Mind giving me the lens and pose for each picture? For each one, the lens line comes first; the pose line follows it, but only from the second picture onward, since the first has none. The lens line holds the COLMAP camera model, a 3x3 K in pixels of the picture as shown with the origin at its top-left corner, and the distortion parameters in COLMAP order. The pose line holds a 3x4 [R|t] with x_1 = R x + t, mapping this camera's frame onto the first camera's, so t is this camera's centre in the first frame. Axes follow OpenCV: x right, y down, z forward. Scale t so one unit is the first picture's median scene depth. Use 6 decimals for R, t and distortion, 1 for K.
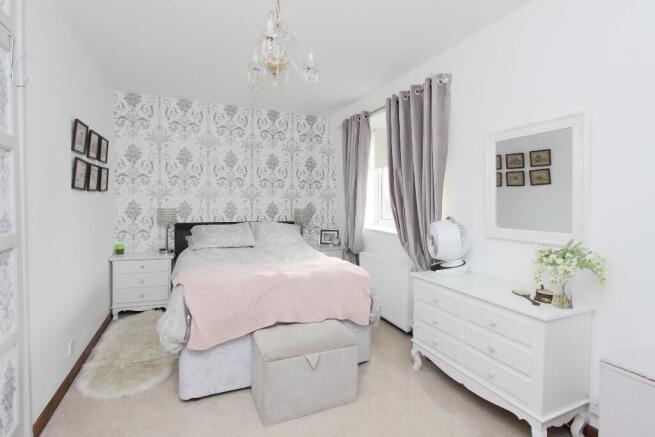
lens RADIAL K [[304.8, 0, 328.7], [0, 304.8, 221.8], [0, 0, 1]] dist [-0.001528, -0.000420]
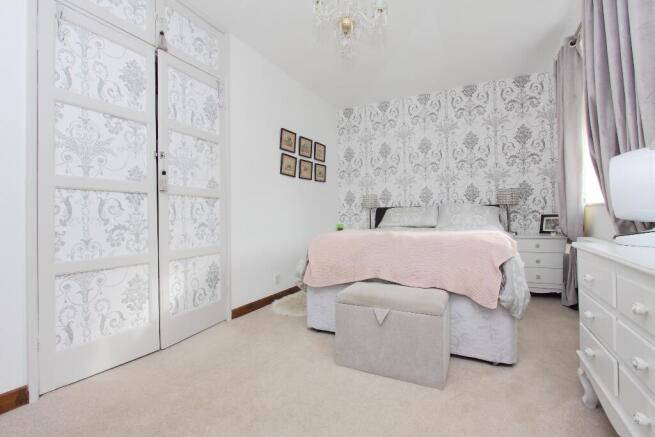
lens RADIAL K [[304.8, 0, 341.5], [0, 304.8, 199.8], [0, 0, 1]] dist [-0.001528, -0.000420]
pose [[0.657551, -0.024824, -0.753001, 0.247492], [0.014024, 0.999687, -0.020710, -0.003776], [0.753280, 0.003058, 0.657693, 0.099630]]
